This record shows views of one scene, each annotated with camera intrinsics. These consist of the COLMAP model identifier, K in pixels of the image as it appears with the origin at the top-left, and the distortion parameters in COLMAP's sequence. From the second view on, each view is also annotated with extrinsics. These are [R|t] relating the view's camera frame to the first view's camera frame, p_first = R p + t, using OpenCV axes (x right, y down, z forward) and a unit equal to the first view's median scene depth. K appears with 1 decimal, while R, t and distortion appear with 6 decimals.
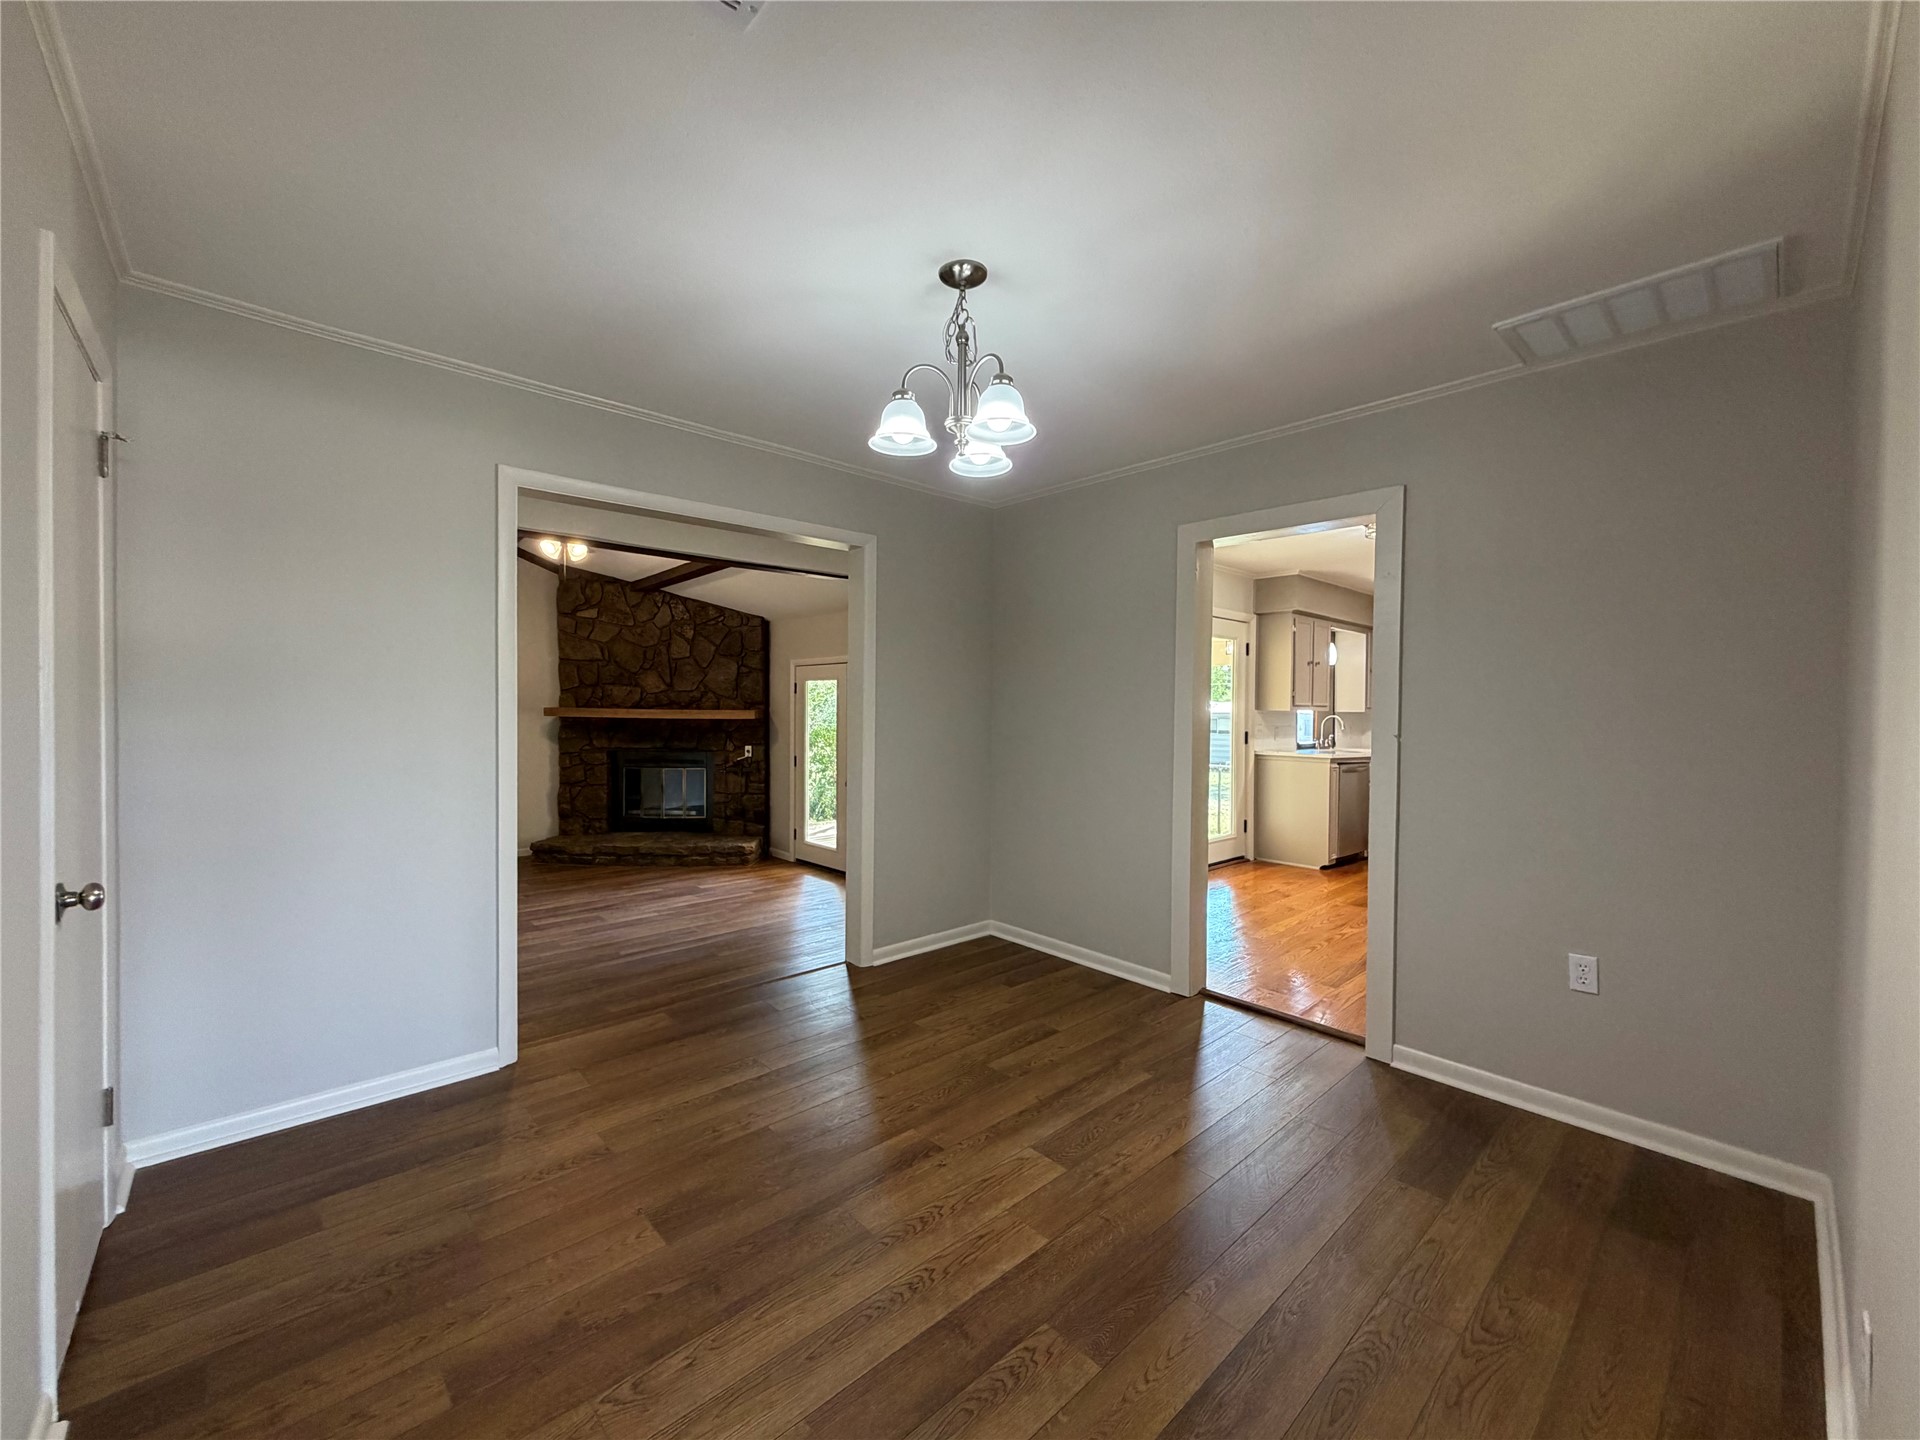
lens RADIAL K [[768.4, 0, 952.6], [0, 768.4, 719.3], [0, 0, 1]] dist [-0.004997, 0.000708]
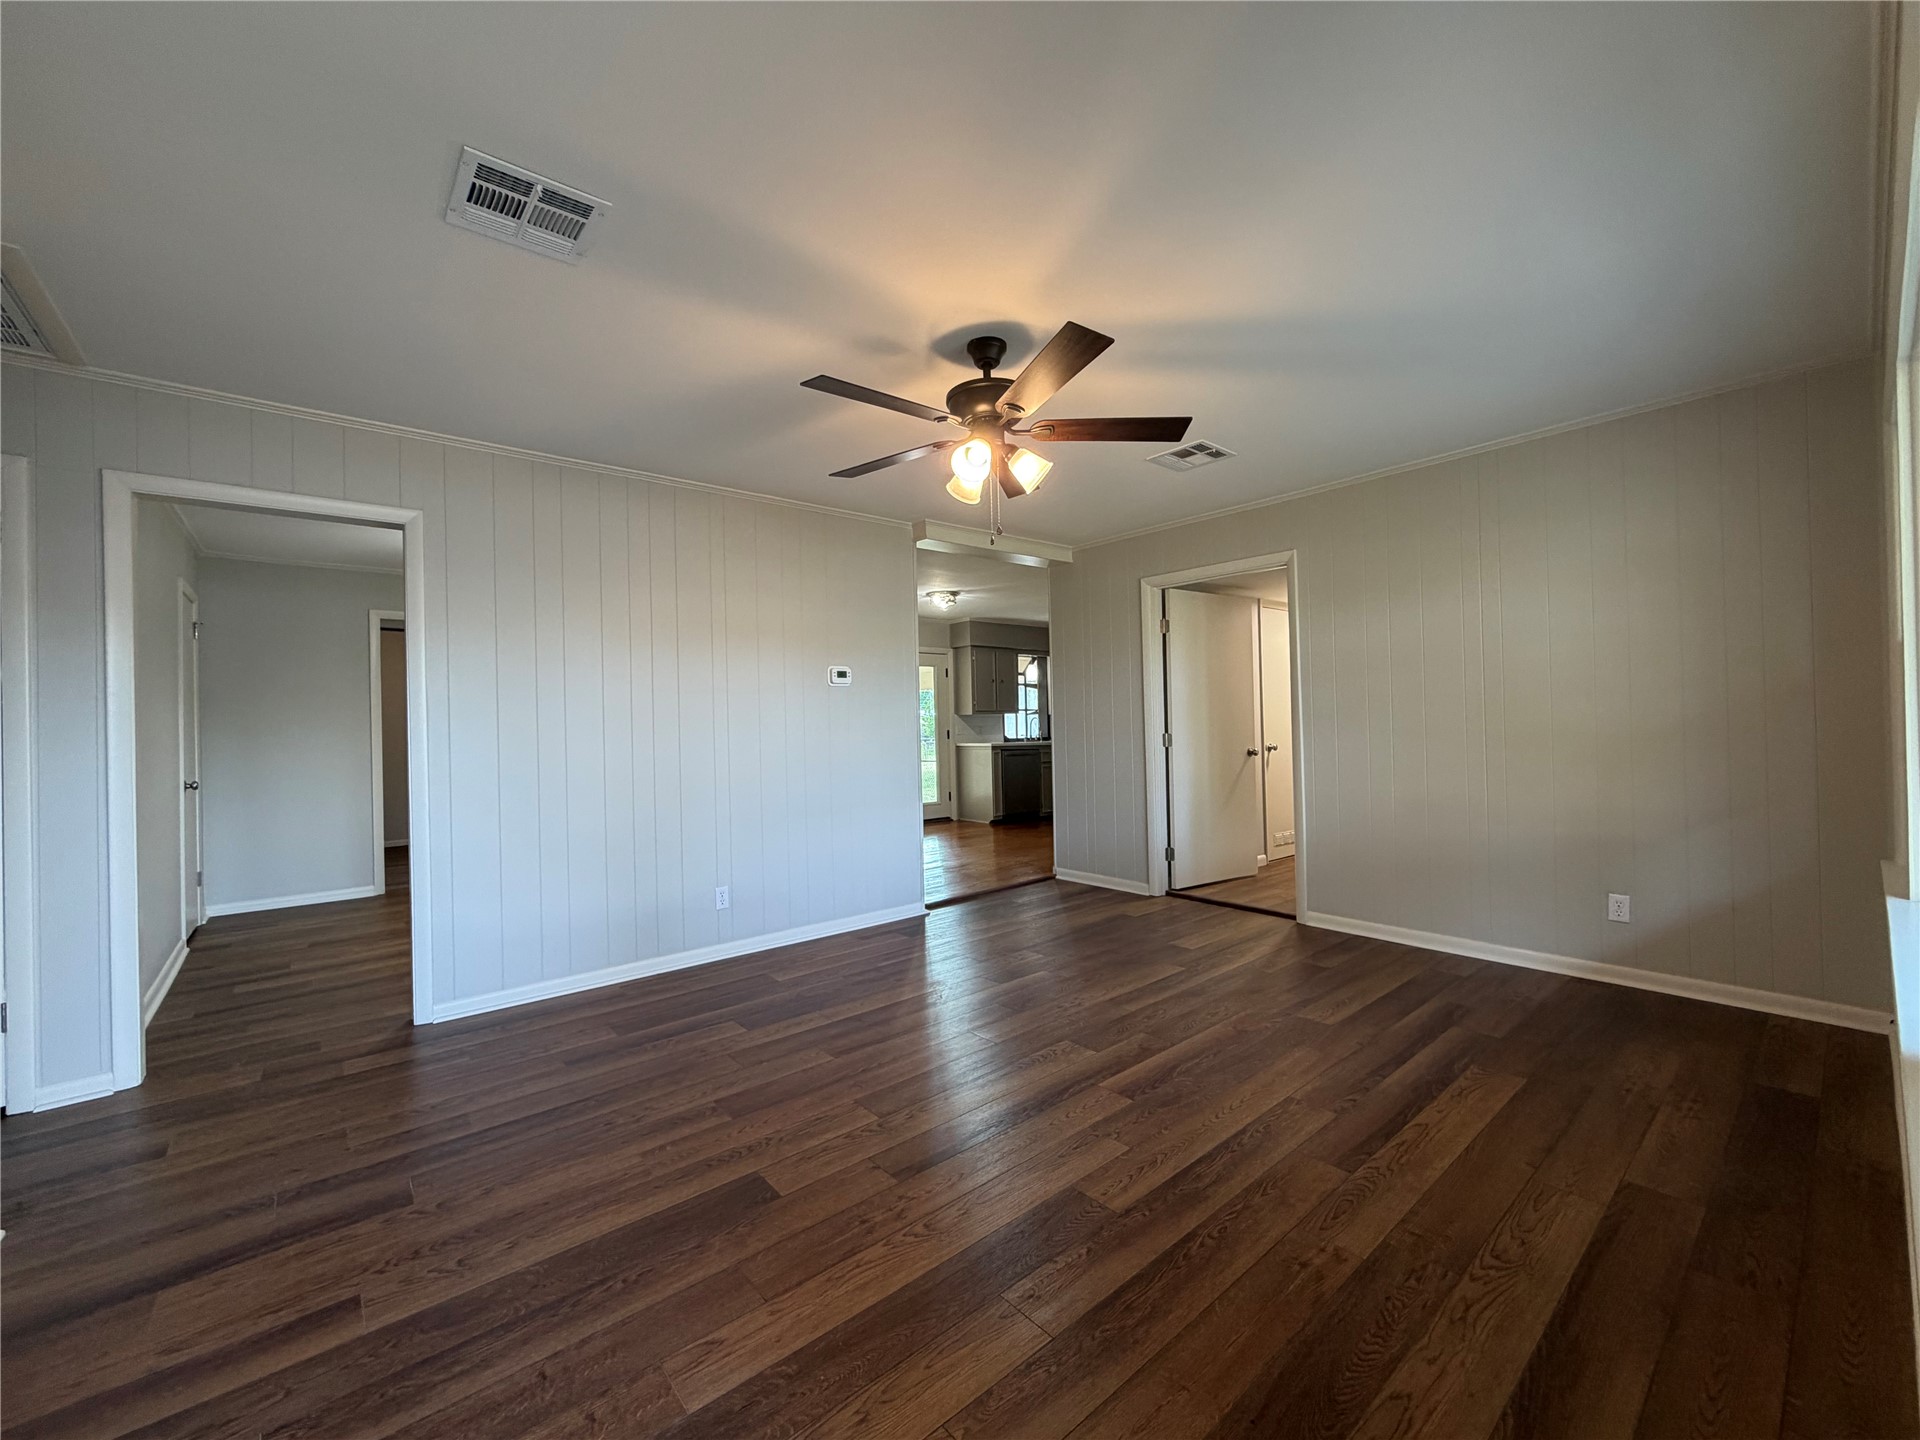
lens RADIAL K [[768.4, 0, 957.9], [0, 768.4, 718.6], [0, 0, 1]] dist [-0.004997, 0.000708]
pose [[0.998569, -0.026170, -0.046648, 0.237676], [0.025421, 0.999539, -0.016578, 0.009726], [0.047060, 0.015368, 0.998774, -0.219780]]
